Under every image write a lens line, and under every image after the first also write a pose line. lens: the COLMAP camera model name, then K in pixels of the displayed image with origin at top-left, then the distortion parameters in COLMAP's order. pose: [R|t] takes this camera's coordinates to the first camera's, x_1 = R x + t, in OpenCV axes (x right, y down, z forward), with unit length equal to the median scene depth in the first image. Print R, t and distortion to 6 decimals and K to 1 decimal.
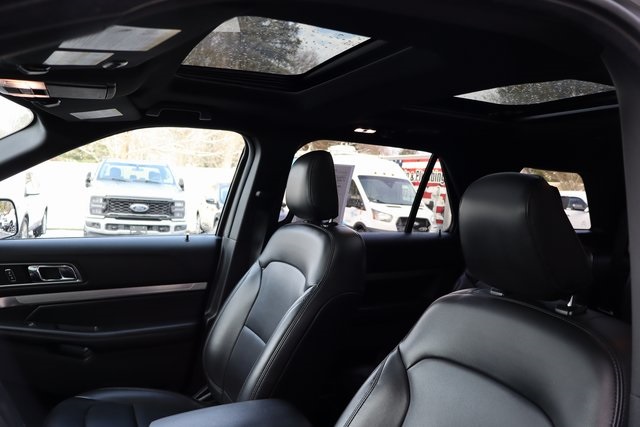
lens RADIAL K [[539.6, 0, 320.0], [0, 539.6, 213.5], [0, 0, 1]] dist [-0.005375, 0.005981]
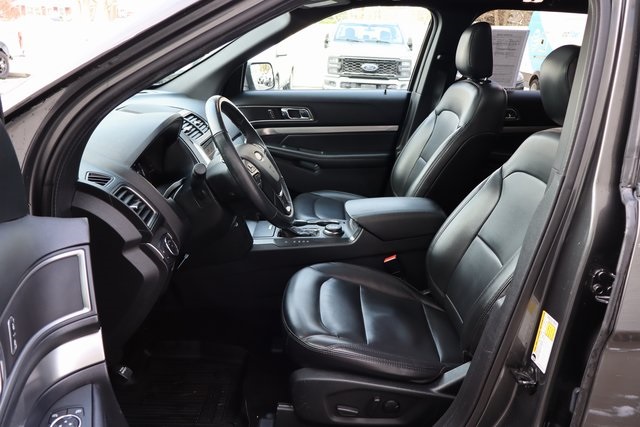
lens RADIAL K [[539.6, 0, 320.0], [0, 539.6, 213.5], [0, 0, 1]] dist [-0.005375, 0.005981]
pose [[0.912449, 0.106405, -0.395113, 0.104800], [-0.003320, 0.967492, 0.252881, -0.000238], [0.409176, -0.229429, 0.883141, -0.201286]]
